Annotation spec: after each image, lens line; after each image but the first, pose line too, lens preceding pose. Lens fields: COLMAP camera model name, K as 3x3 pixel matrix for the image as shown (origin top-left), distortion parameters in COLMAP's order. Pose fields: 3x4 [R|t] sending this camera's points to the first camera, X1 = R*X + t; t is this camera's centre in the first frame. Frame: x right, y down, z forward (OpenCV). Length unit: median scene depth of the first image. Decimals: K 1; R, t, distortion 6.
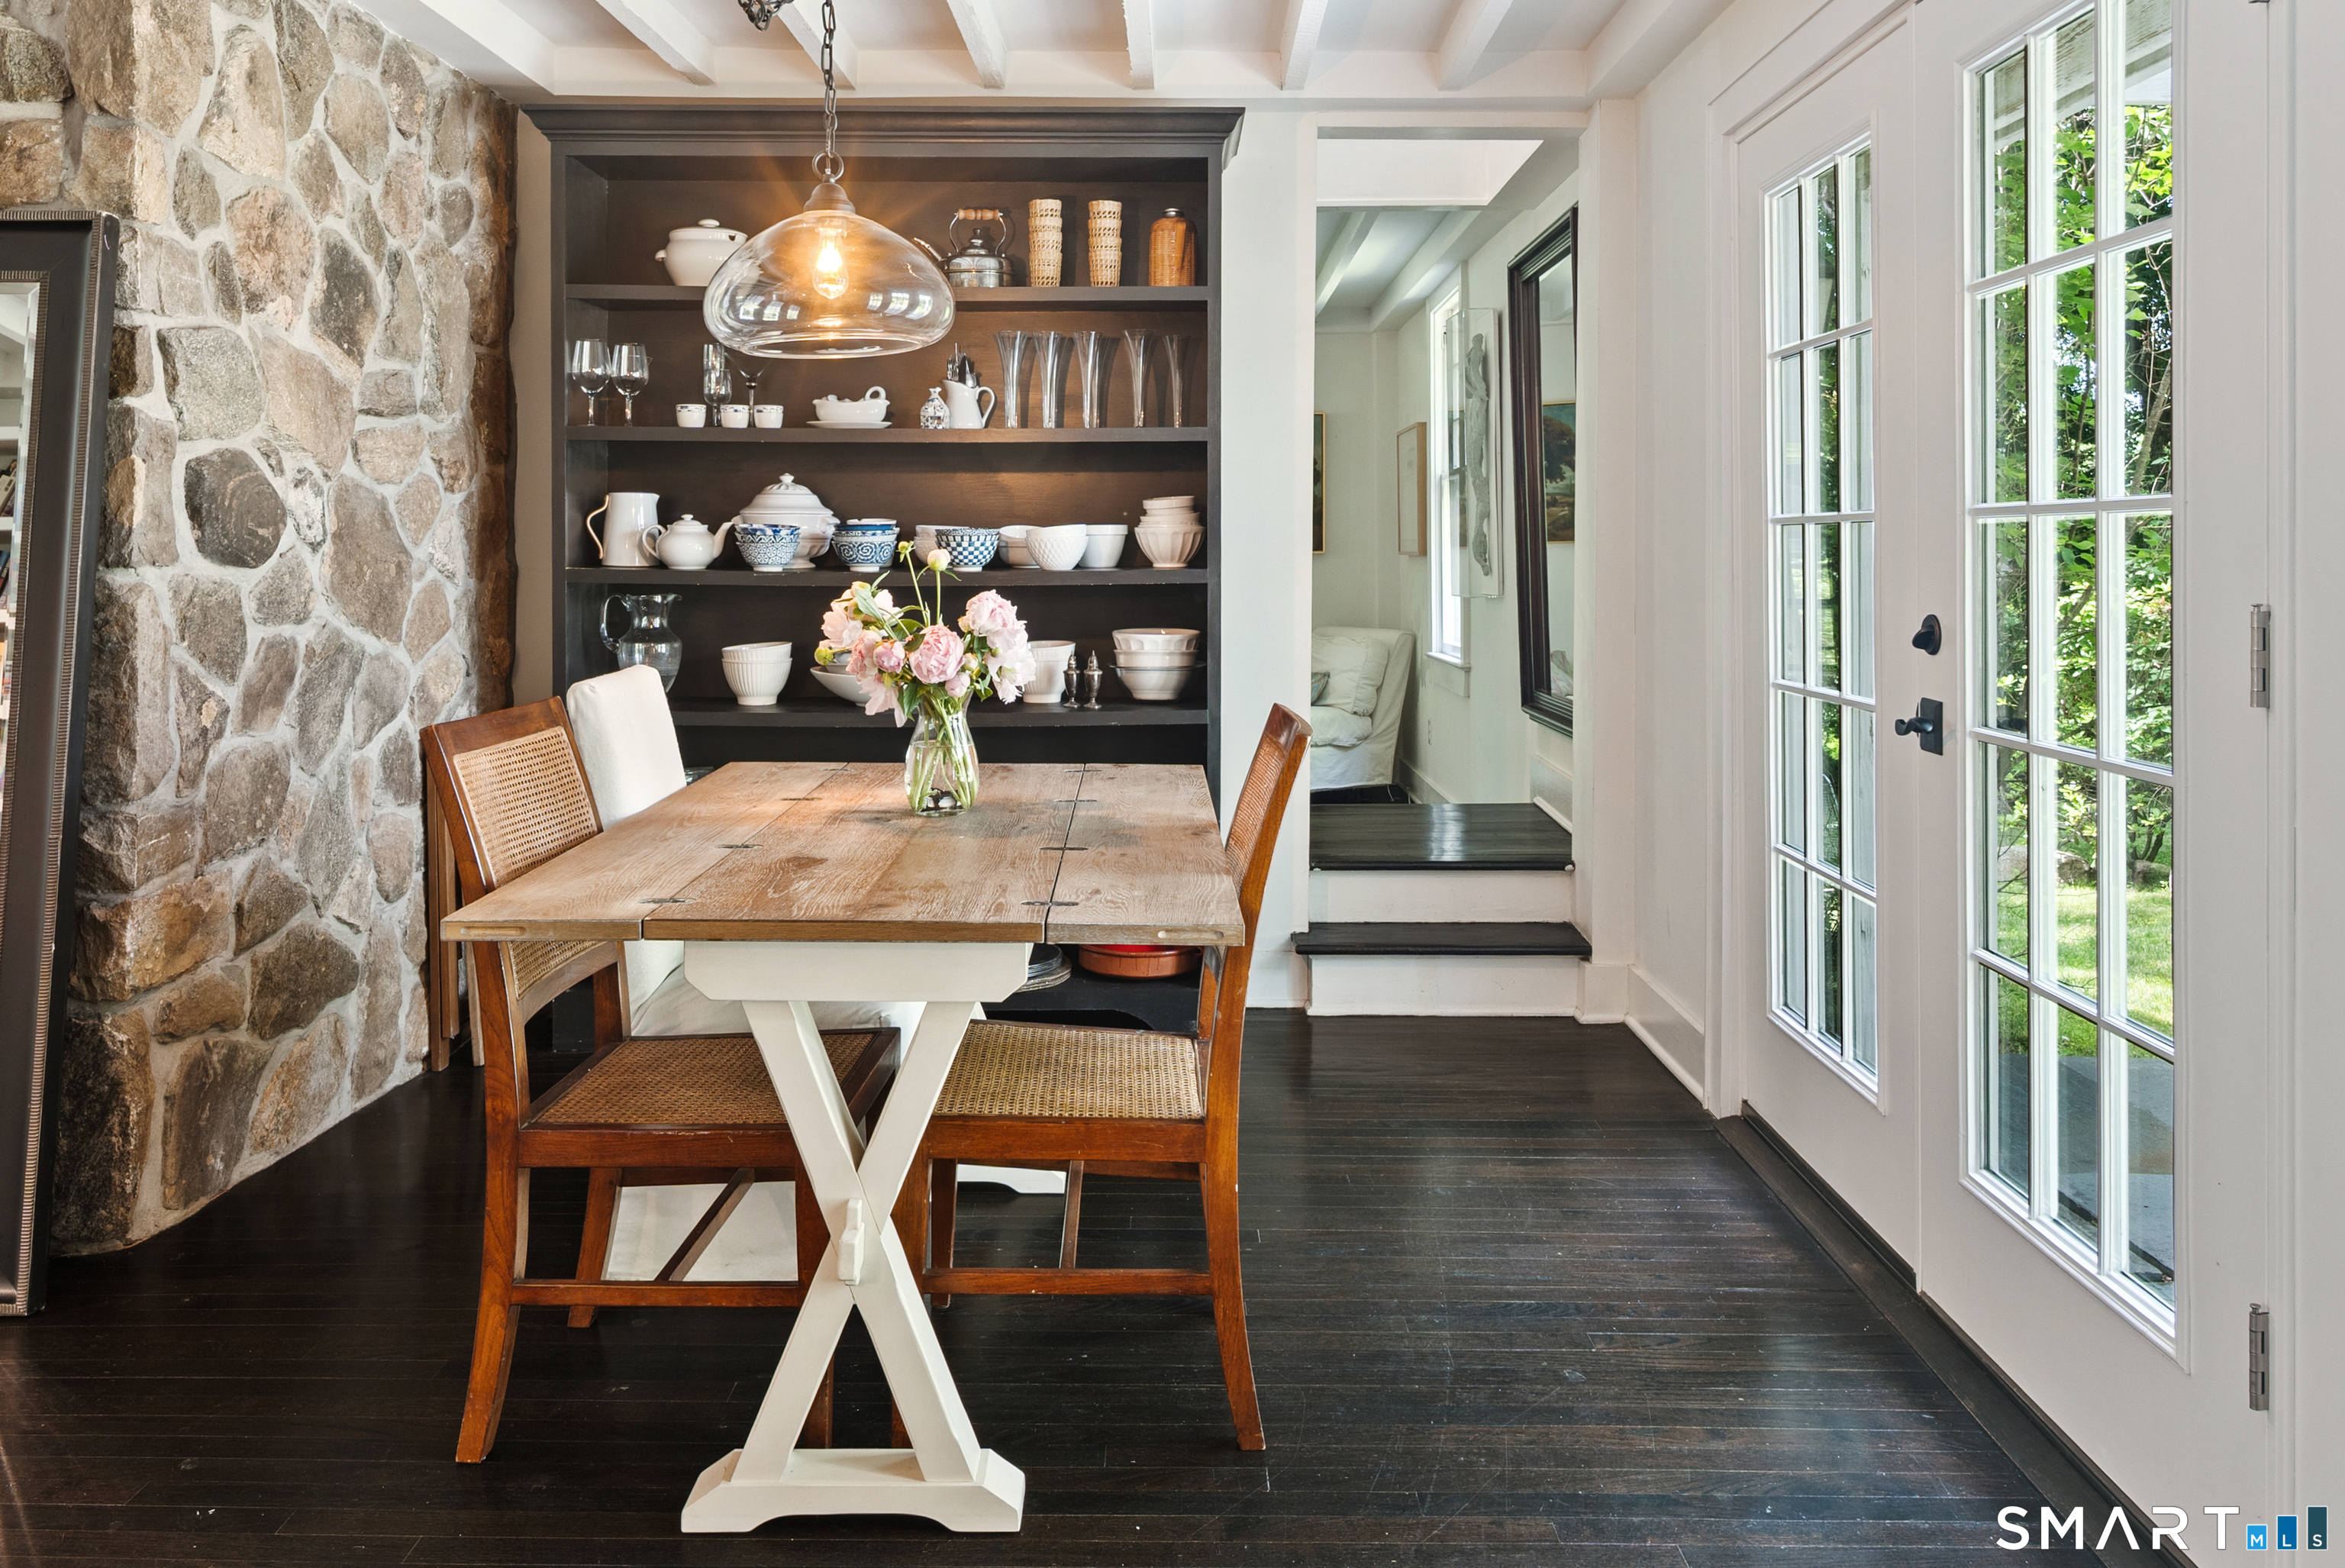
lens RADIAL K [[1776.8, 0, 1177.3], [0, 1776.8, 767.5], [0, 0, 1]] dist [0.007069, -0.004961]
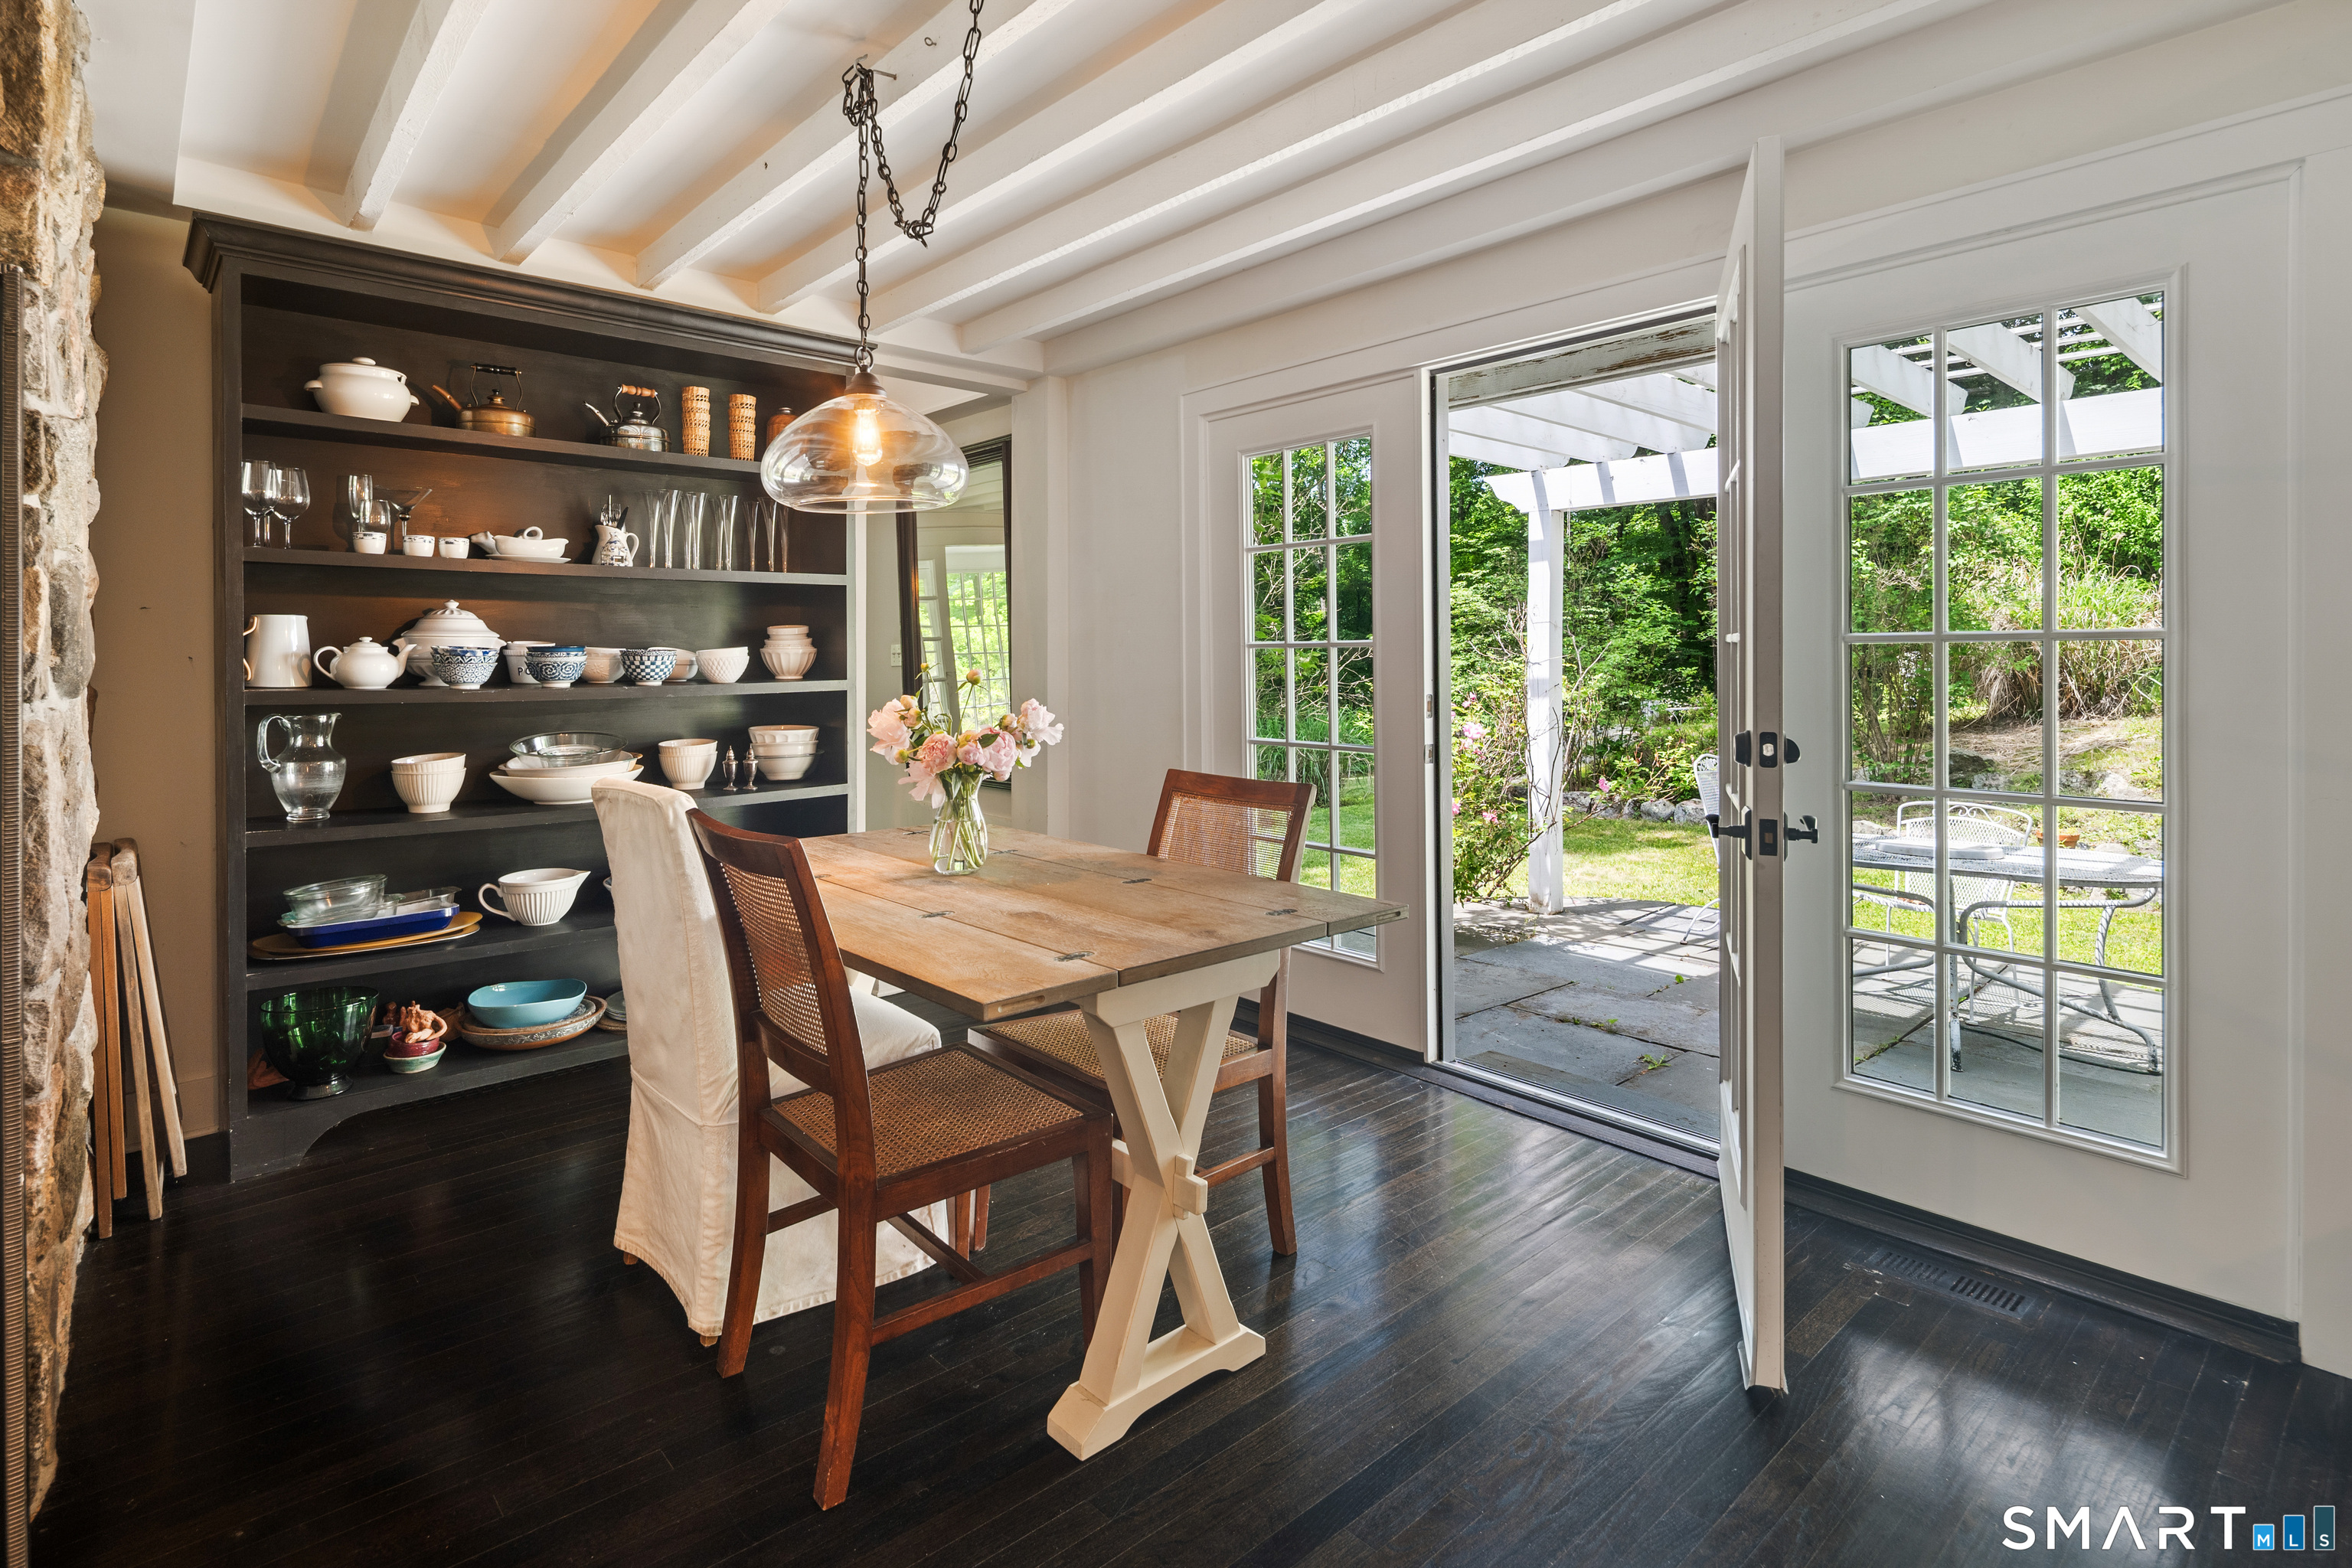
lens RADIAL K [[1168.9, 0, 1172.3], [0, 1168.9, 794.7], [0, 0, 1]] dist [0.009141, -0.004892]
pose [[0.746981, -0.082308, 0.659731, -0.386553], [0.086700, 0.995893, 0.026081, -0.026425], [-0.659168, 0.037717, 0.751049, 0.171045]]
